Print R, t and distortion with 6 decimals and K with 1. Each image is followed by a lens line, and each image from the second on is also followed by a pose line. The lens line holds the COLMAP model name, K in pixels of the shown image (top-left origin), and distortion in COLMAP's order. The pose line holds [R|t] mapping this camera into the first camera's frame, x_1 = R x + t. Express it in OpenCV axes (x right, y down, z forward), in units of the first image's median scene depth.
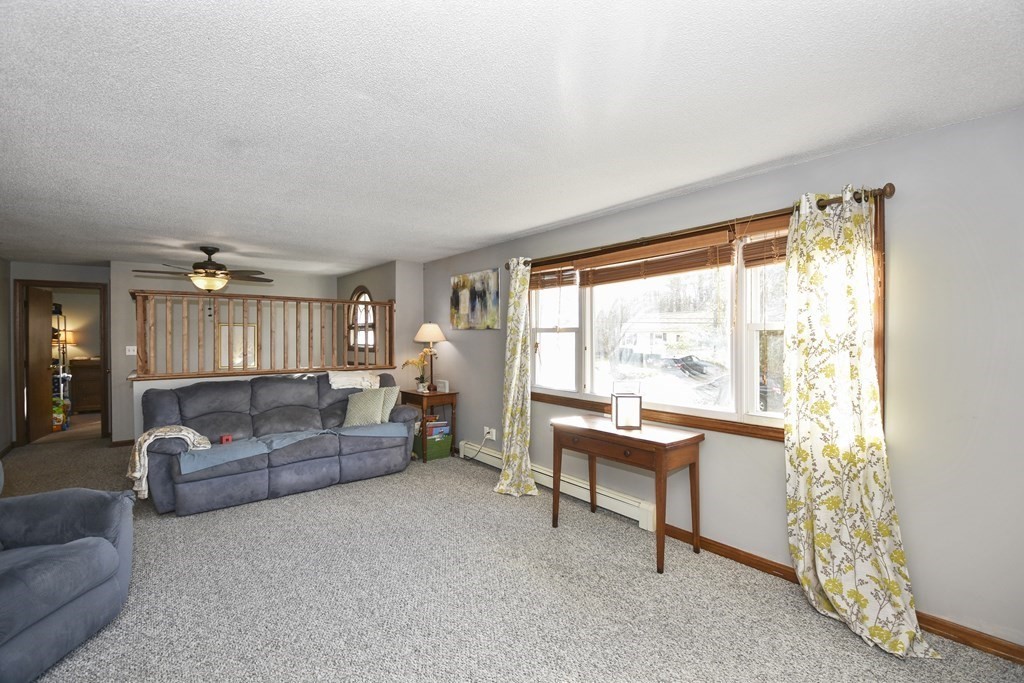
lens RADIAL K [[454.3, 0, 509.8], [0, 454.3, 338.8], [0, 0, 1]] dist [0.015338, -0.022571]
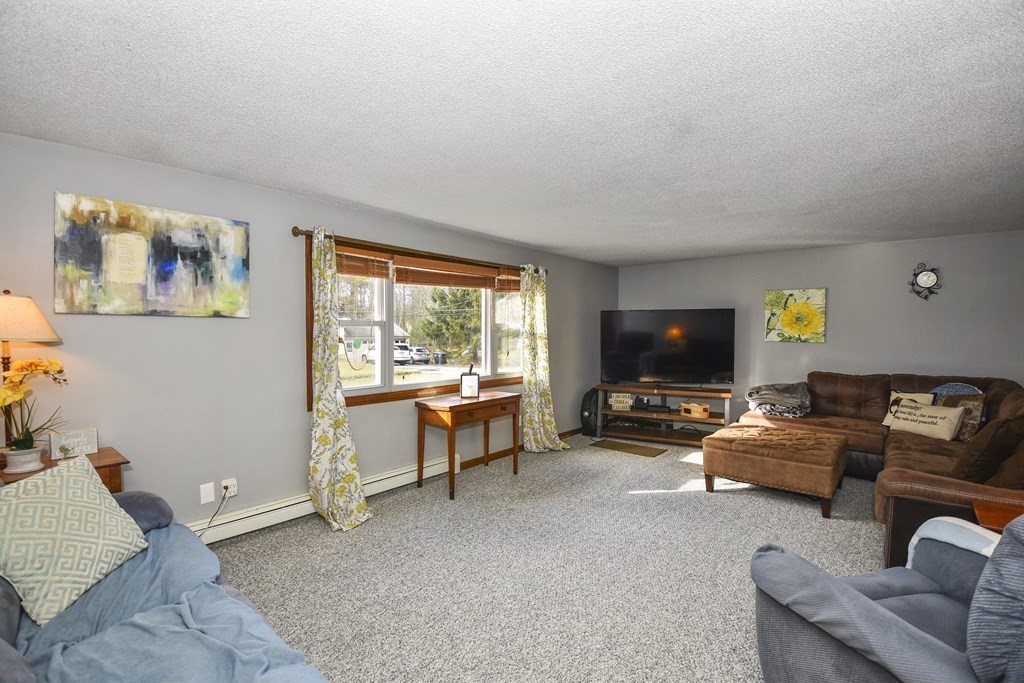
lens RADIAL K [[454.3, 0, 509.8], [0, 454.3, 338.8], [0, 0, 1]] dist [0.015338, -0.022571]
pose [[-0.177903, -0.012718, 0.983966, -0.764240], [0.004814, 0.999893, 0.013795, 0.001417], [-0.984036, 0.007191, -0.177822, 0.787713]]
